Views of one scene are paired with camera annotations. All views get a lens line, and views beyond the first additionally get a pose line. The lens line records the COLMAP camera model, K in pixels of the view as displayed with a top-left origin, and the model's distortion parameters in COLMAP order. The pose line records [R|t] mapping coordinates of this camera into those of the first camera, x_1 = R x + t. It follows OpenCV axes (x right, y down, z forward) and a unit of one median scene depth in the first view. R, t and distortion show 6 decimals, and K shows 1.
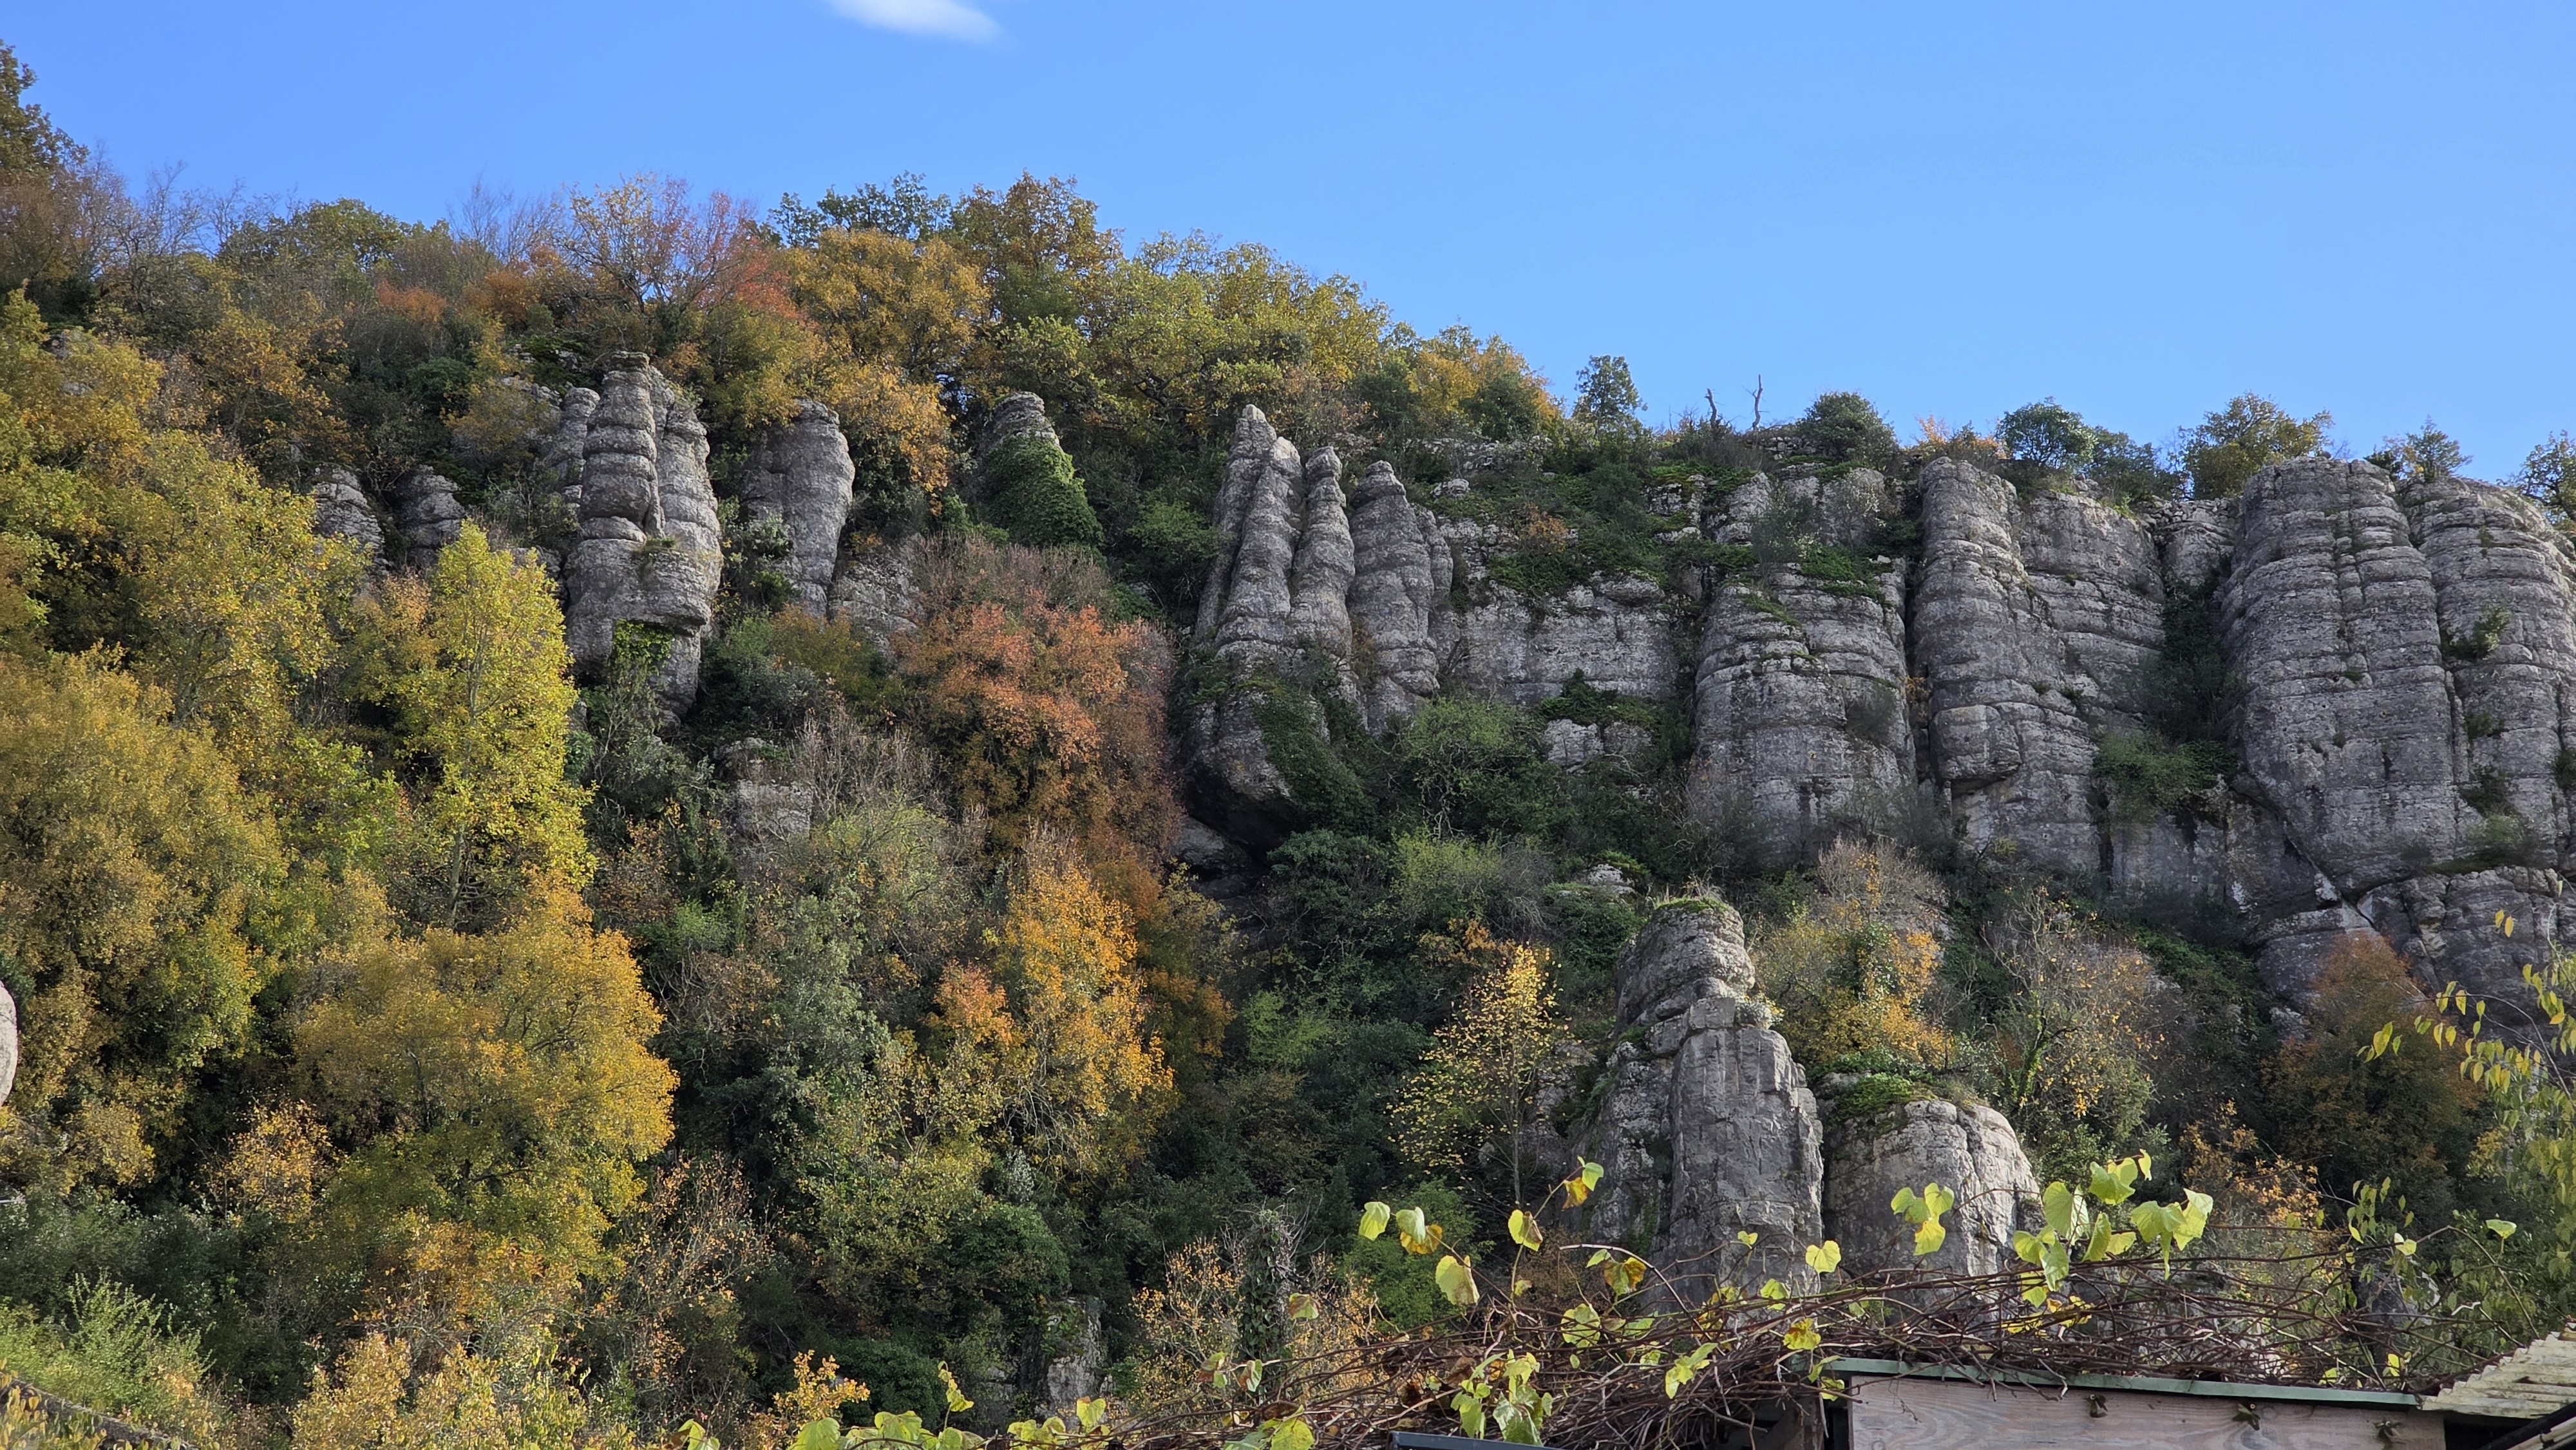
lens RADIAL K [[5007.9, 0, 1380.8], [0, 5007.9, 726.6], [0, 0, 1]] dist [-0.040365, 0.294033]
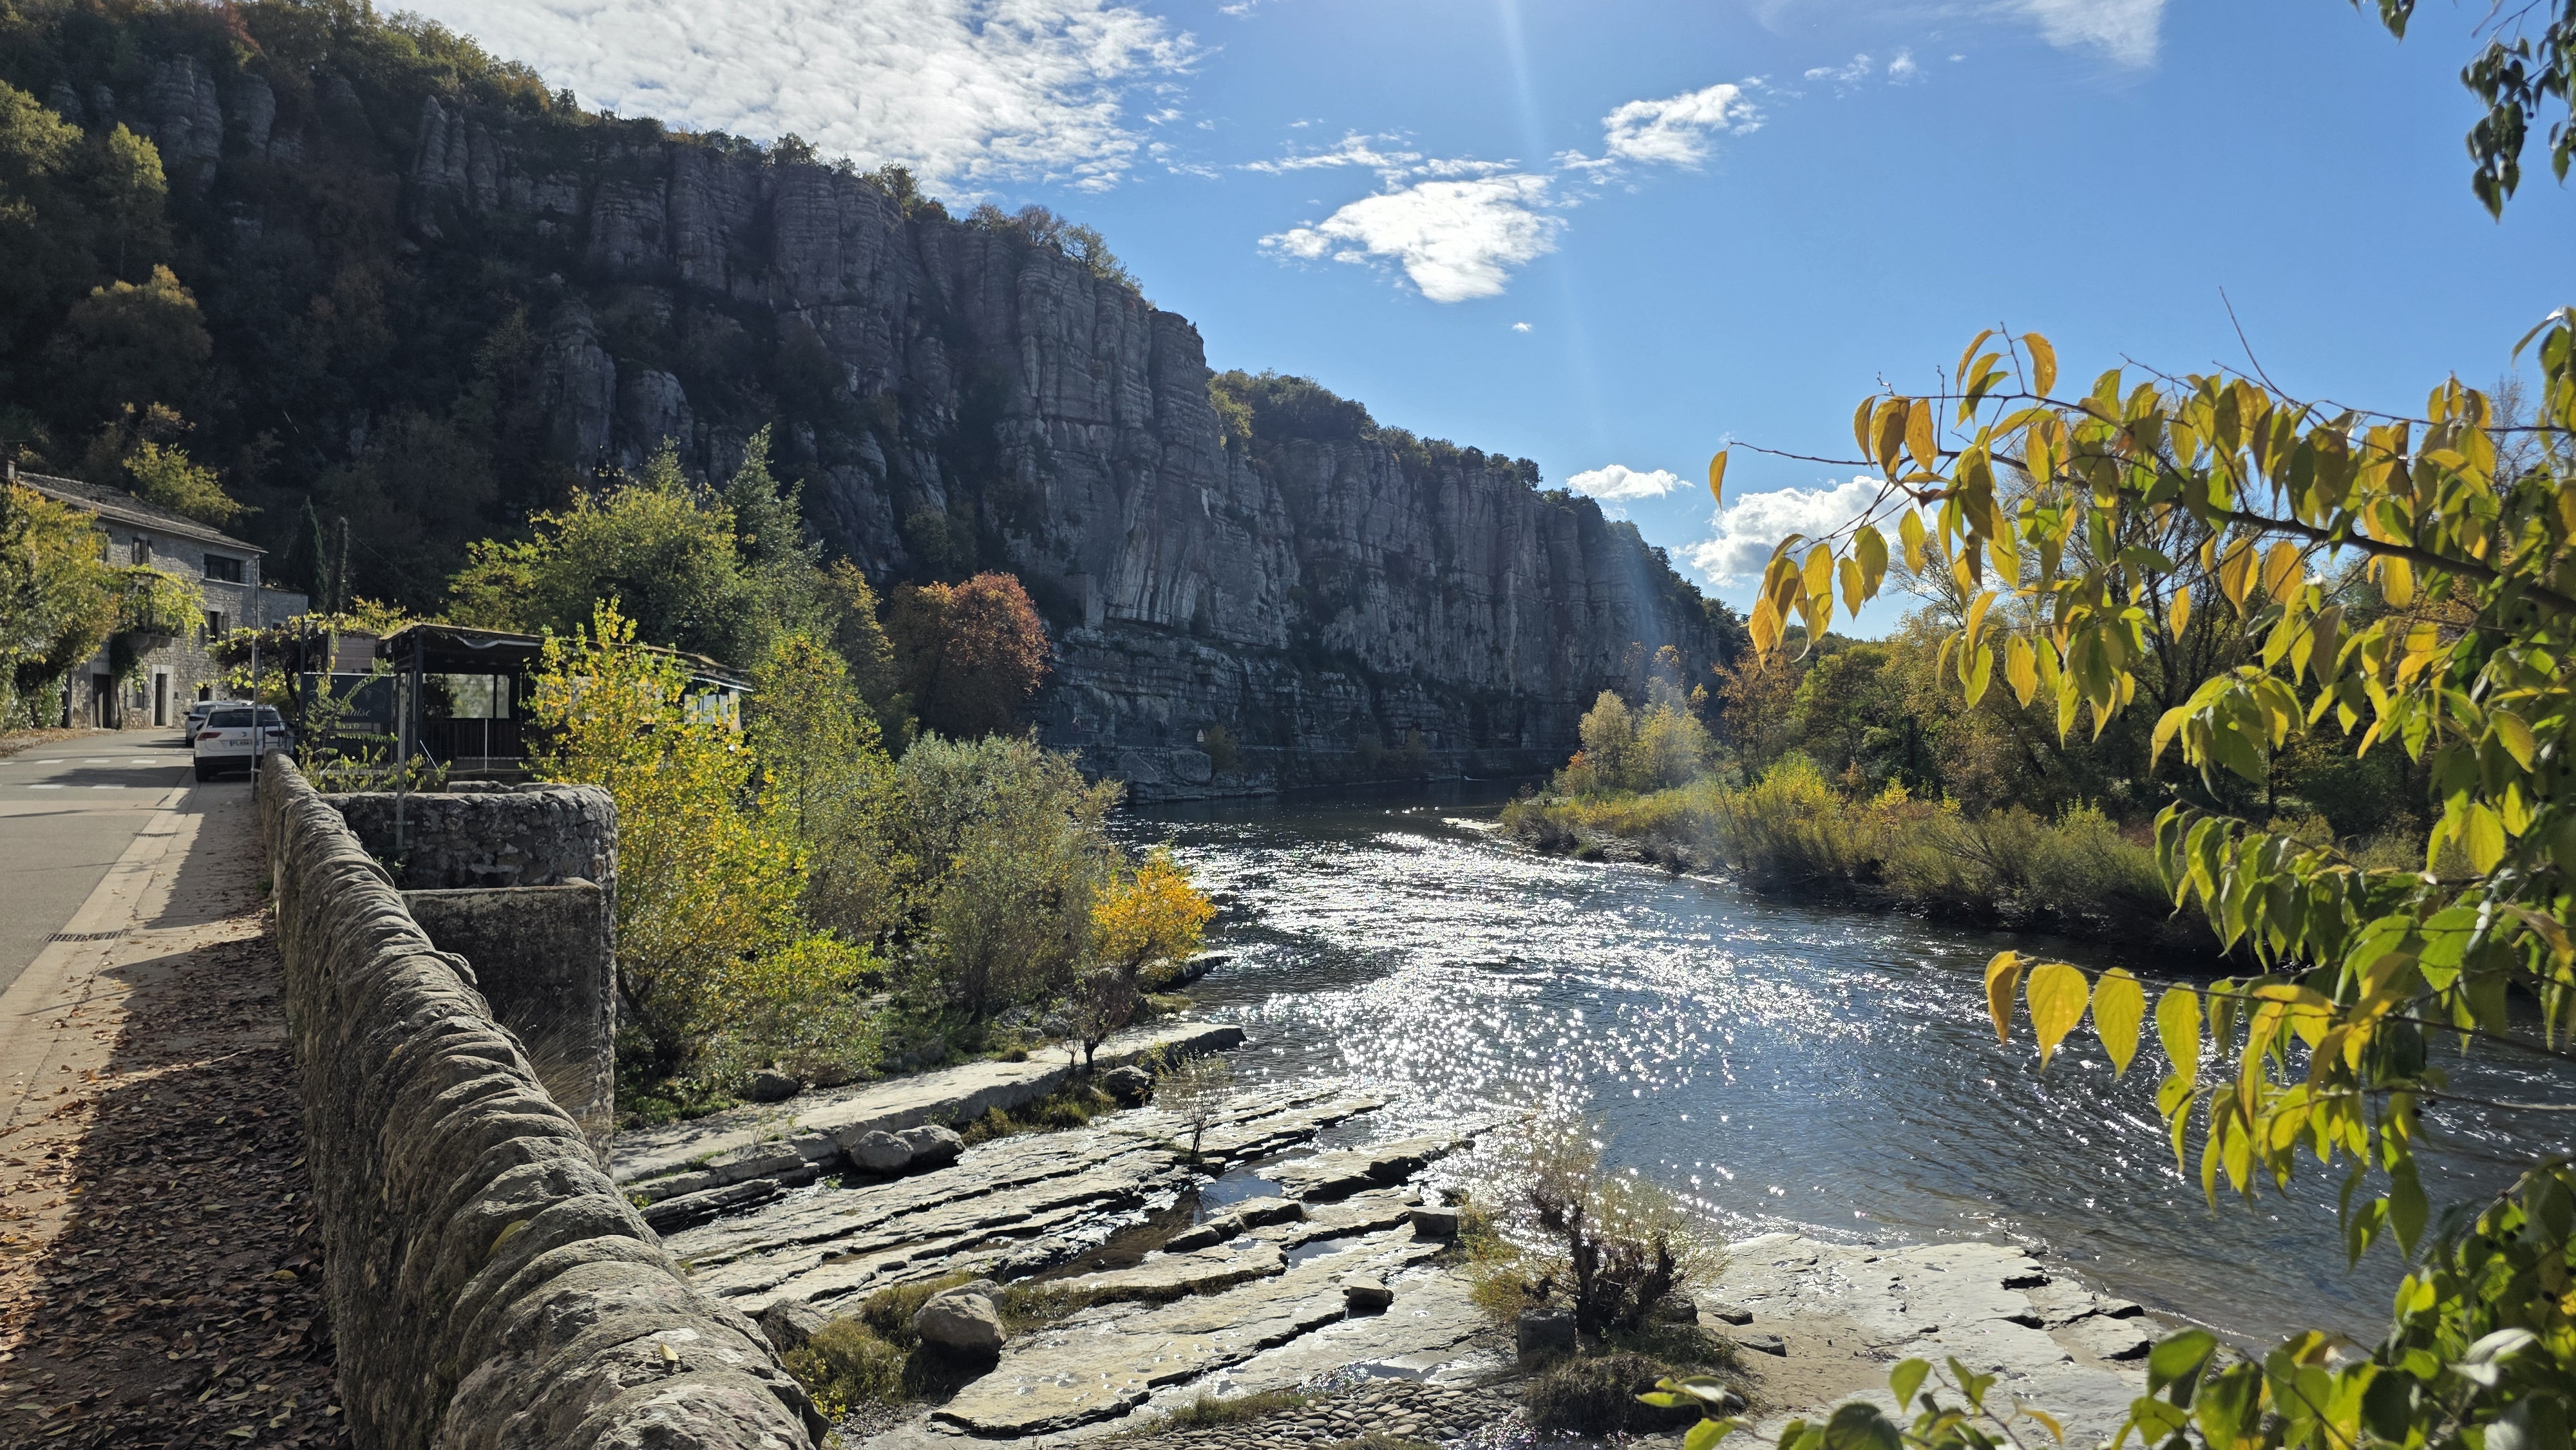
lens RADIAL K [[1788.3, 0, 1350.0], [0, 1788.3, 741.3], [0, 0, 1]] dist [0.038096, -0.028193]
pose [[0.912018, 0.012172, 0.409969, 0.042284], [-0.140485, 0.948366, 0.284369, -0.093380], [-0.385339, -0.316944, 0.866637, -0.299187]]
